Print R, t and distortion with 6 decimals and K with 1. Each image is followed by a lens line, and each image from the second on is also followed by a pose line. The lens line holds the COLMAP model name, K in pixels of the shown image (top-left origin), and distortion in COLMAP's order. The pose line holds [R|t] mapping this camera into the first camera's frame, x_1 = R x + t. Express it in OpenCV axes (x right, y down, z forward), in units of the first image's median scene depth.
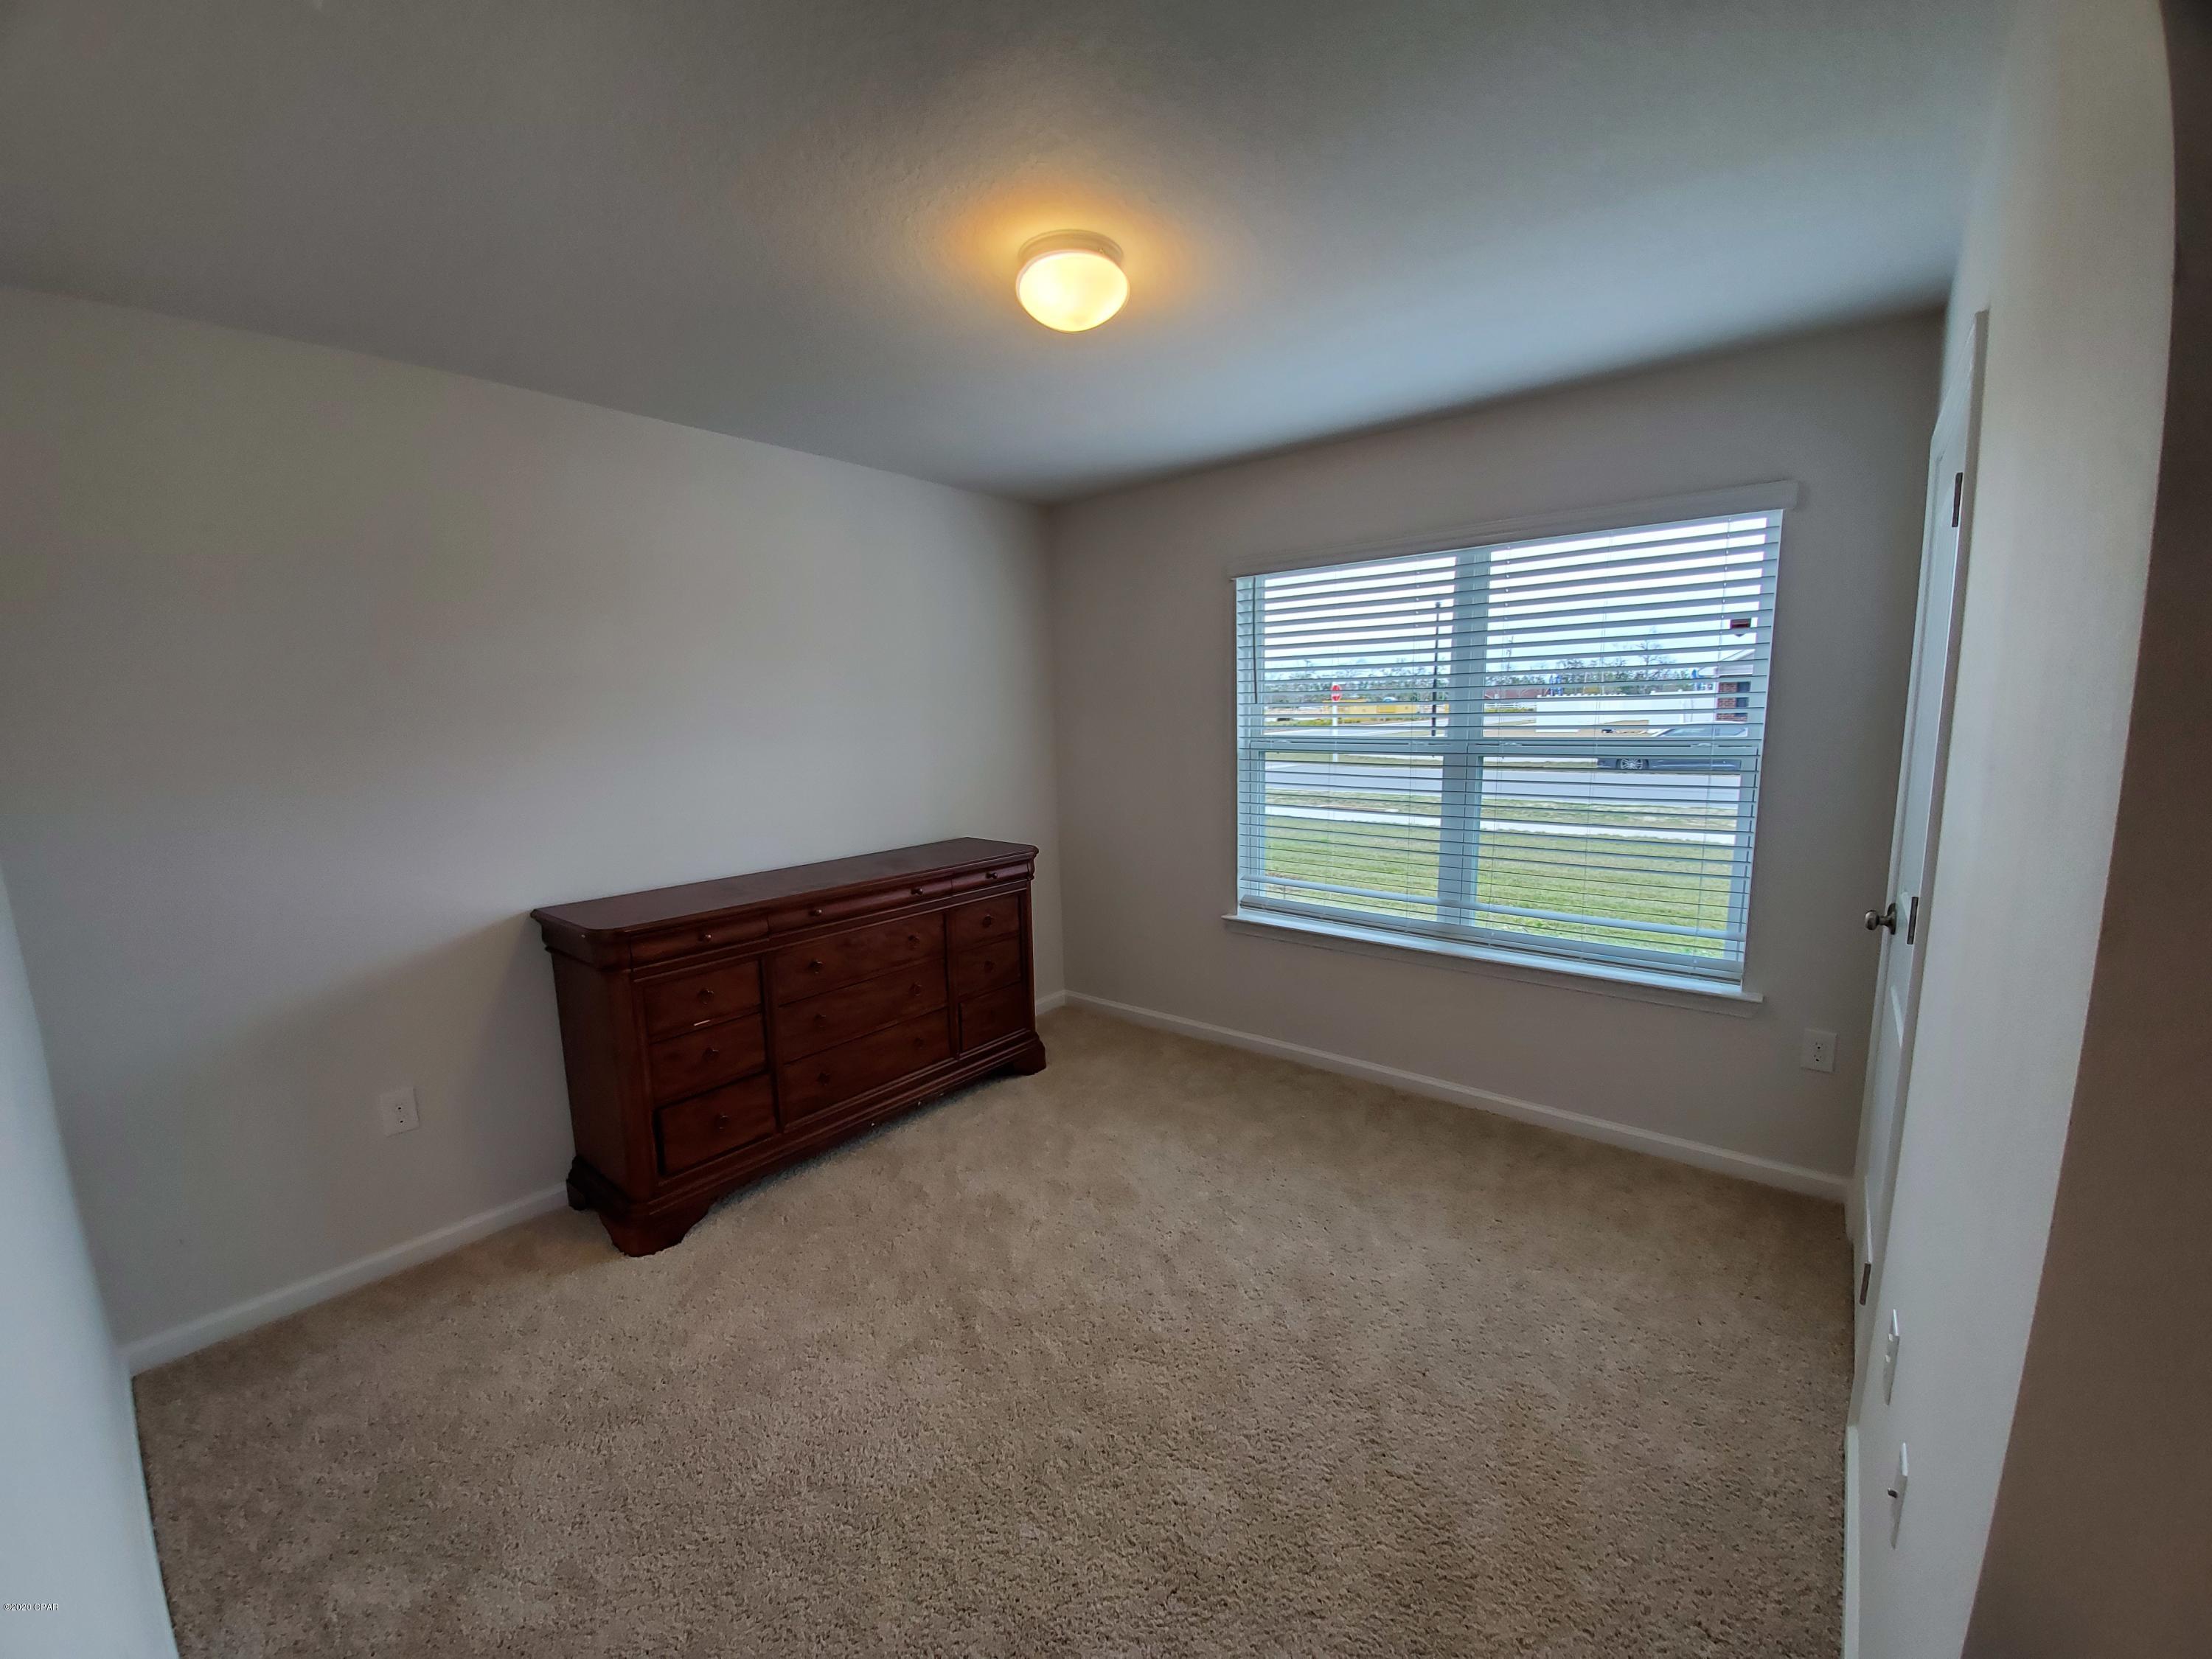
lens RADIAL K [[891.6, 0, 1112.3], [0, 891.6, 825.5], [0, 0, 1]] dist [0.001390, 0.000881]
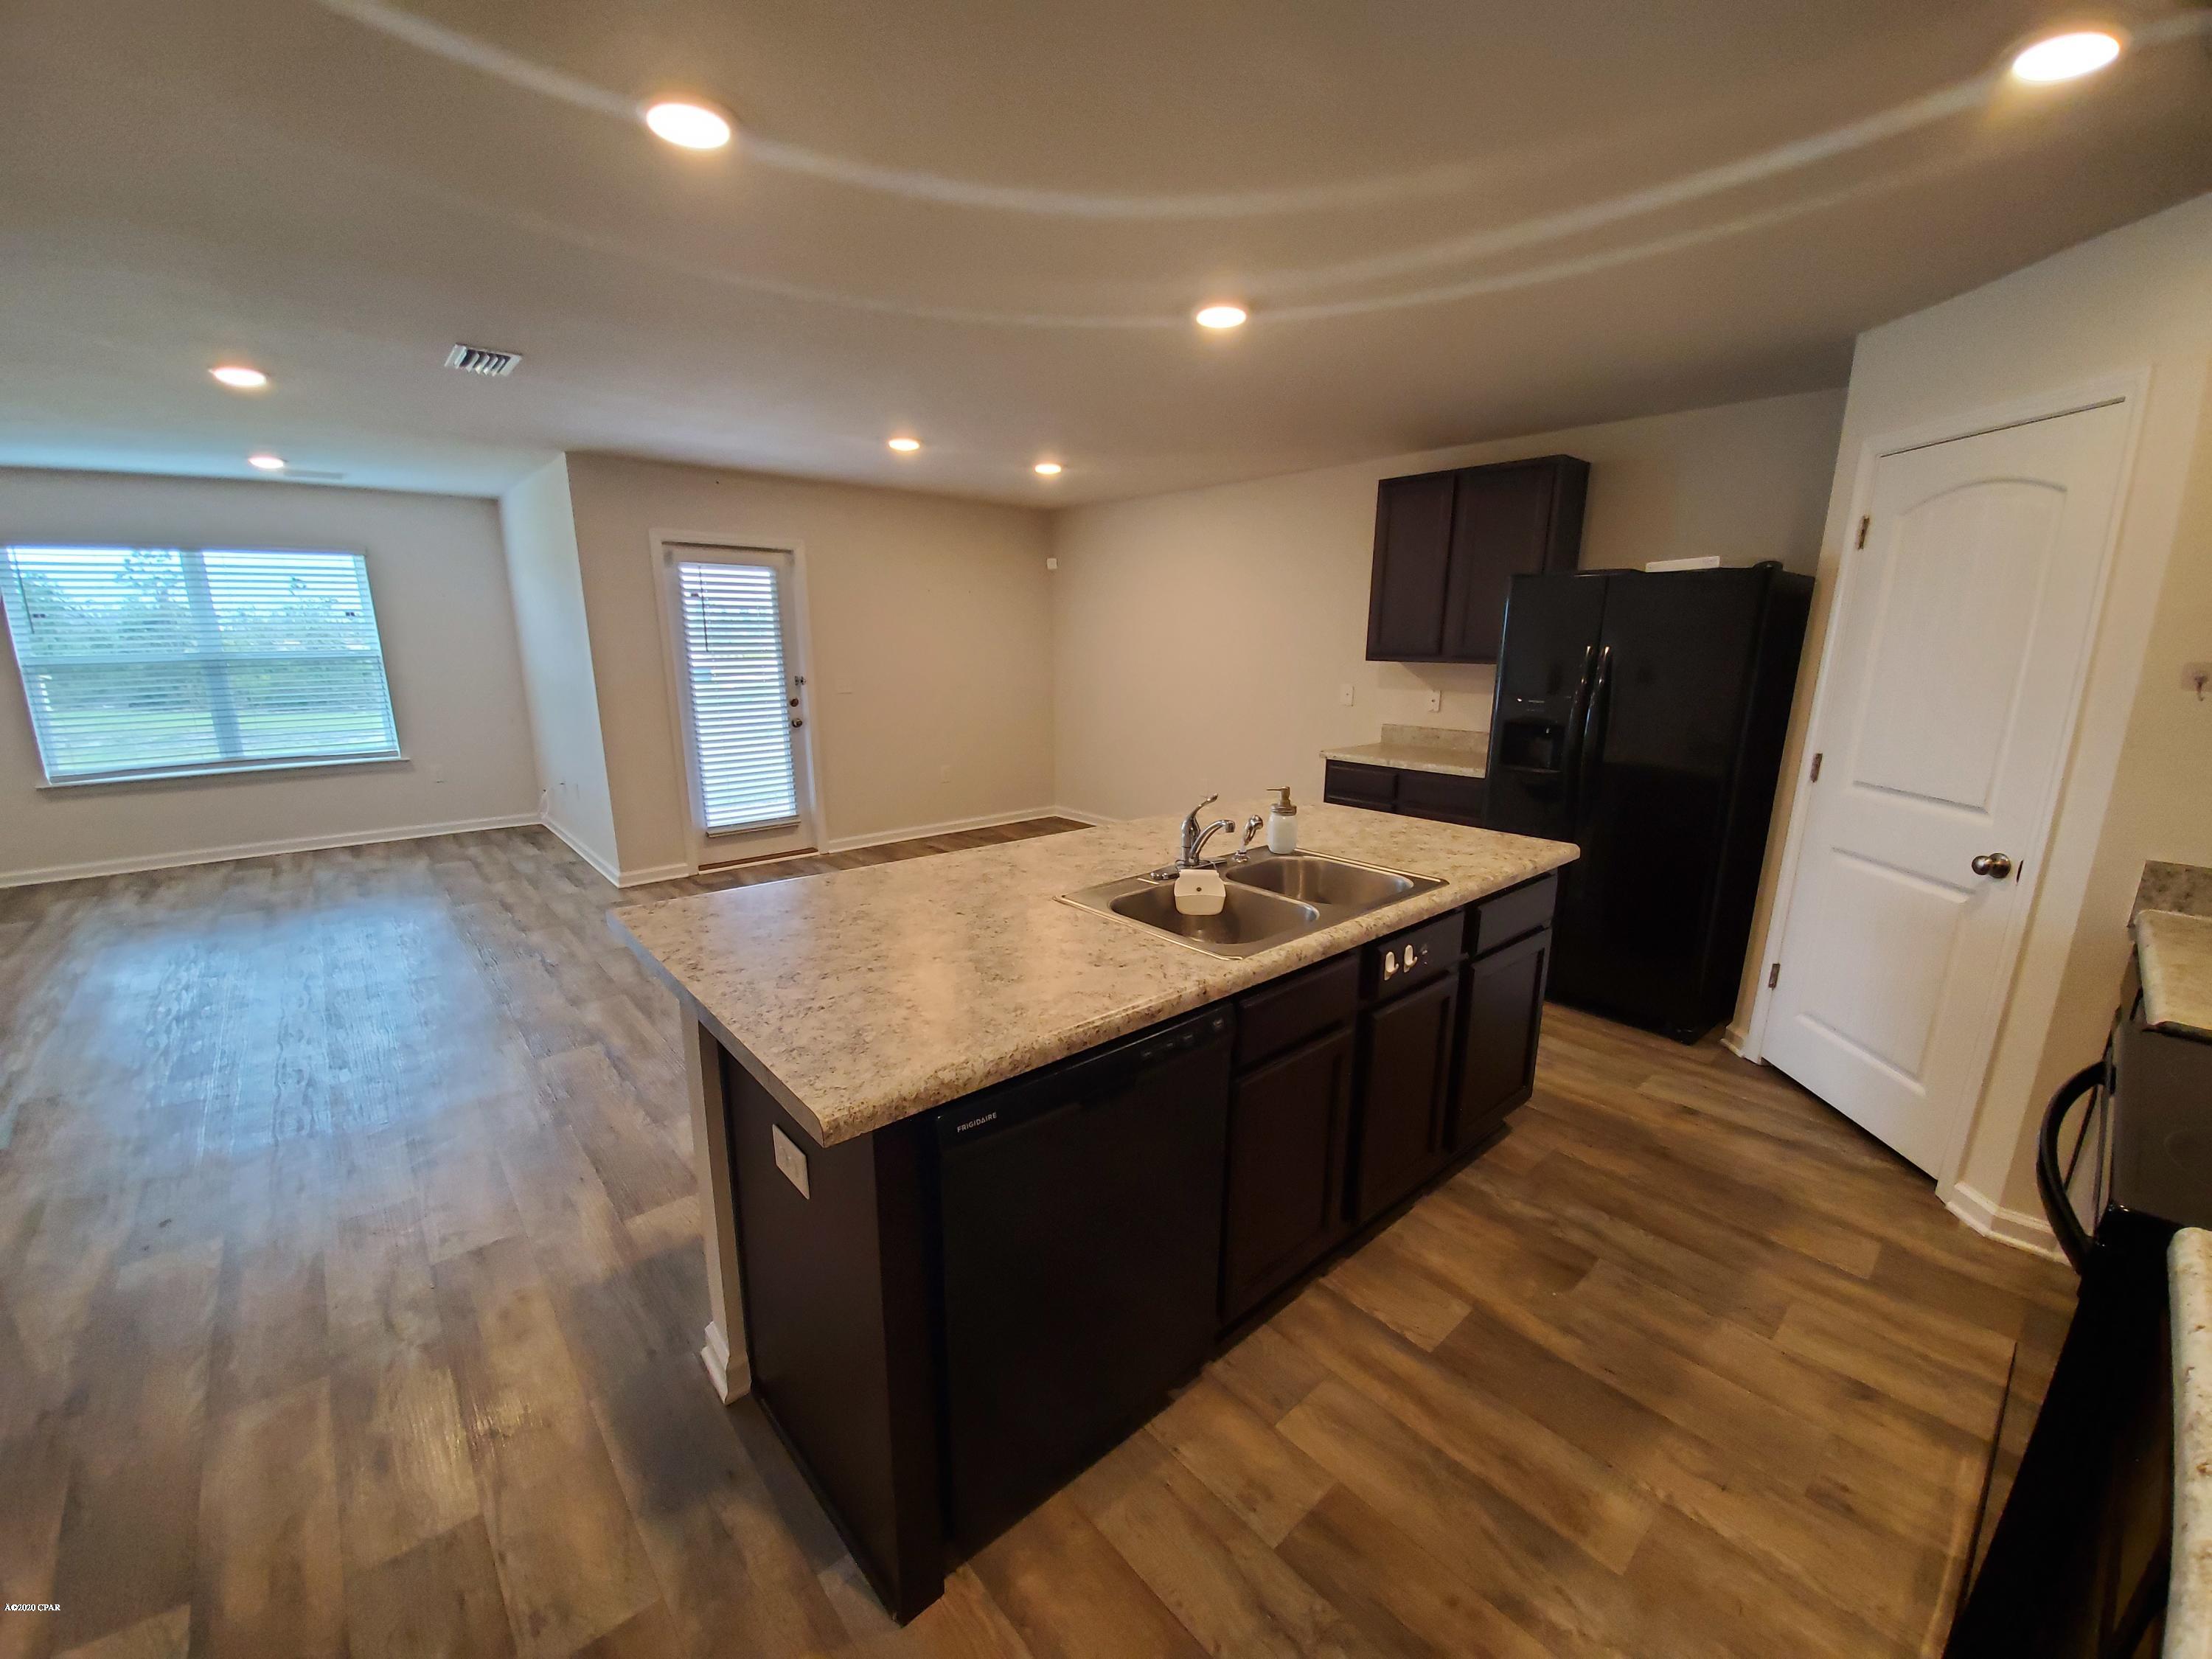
lens RADIAL K [[891.6, 0, 1105.4], [0, 891.6, 831.3], [0, 0, 1]] dist [0.001390, 0.000881]
pose [[0.167005, -0.197233, 0.966027, -1.033768], [0.133863, 0.975251, 0.175974, 0.160154], [-0.976827, 0.099927, 0.189274, -0.992192]]
